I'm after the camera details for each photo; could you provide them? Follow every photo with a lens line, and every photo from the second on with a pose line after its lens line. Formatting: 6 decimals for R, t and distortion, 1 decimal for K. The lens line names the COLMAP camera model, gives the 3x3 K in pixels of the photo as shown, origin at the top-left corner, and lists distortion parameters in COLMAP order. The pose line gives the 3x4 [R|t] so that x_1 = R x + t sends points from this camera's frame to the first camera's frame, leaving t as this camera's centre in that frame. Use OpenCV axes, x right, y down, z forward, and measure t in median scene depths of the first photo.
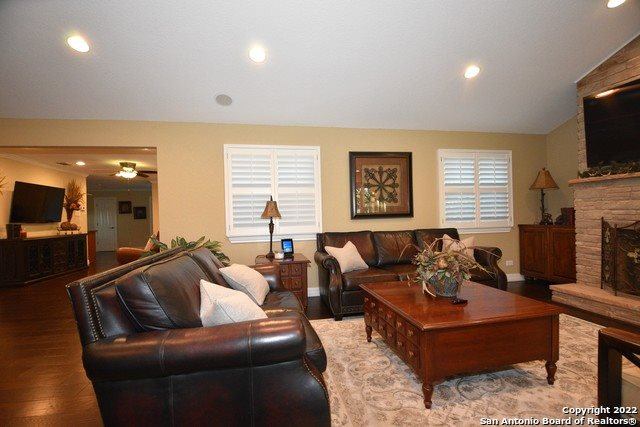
lens RADIAL K [[281.3, 0, 319.7], [0, 281.3, 218.7], [0, 0, 1]] dist [-0.009728, -0.009653]
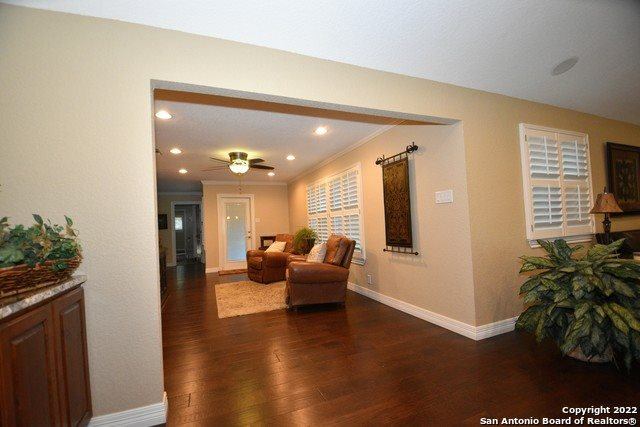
lens RADIAL K [[281.3, 0, 319.7], [0, 281.3, 218.7], [0, 0, 1]] dist [-0.009728, -0.009653]
pose [[0.979941, -0.011768, 0.198941, -0.969943], [0.019699, 0.999086, -0.037937, 0.021178], [-0.198313, 0.041095, 0.979277, 0.320287]]
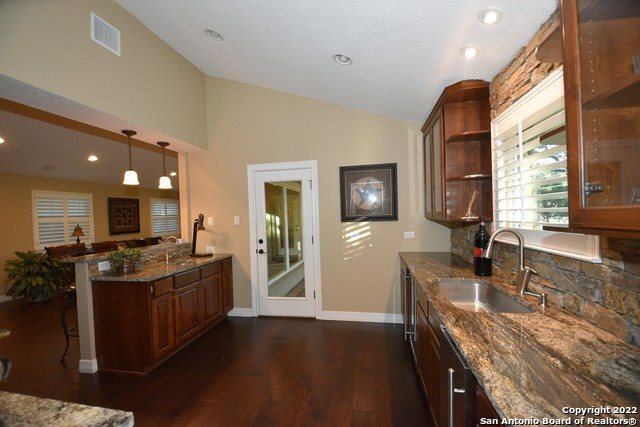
lens RADIAL K [[281.3, 0, 319.7], [0, 281.3, 218.7], [0, 0, 1]] dist [-0.009728, -0.009653]
pose [[0.358754, -0.000289, 0.933432, -1.074860], [0.032767, 0.999388, -0.012284, -0.034972], [-0.932857, 0.034993, 0.358544, -0.904396]]
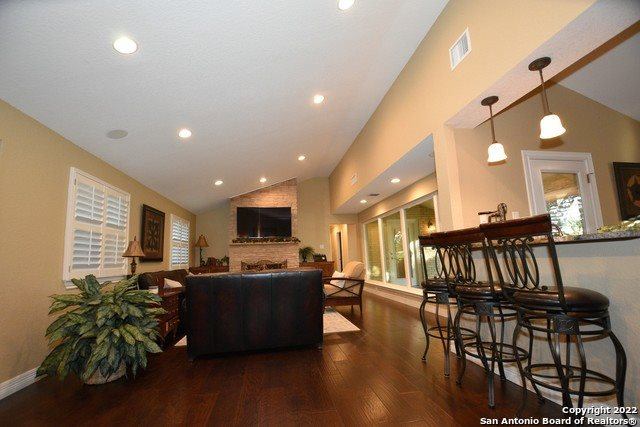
lens RADIAL K [[281.3, 0, 319.7], [0, 281.3, 218.7], [0, 0, 1]] dist [-0.009728, -0.009653]
pose [[0.017959, 0.163791, 0.986332, -1.019113], [0.050647, 0.985075, -0.164505, 0.051711], [-0.998555, 0.052909, 0.009395, 0.245154]]
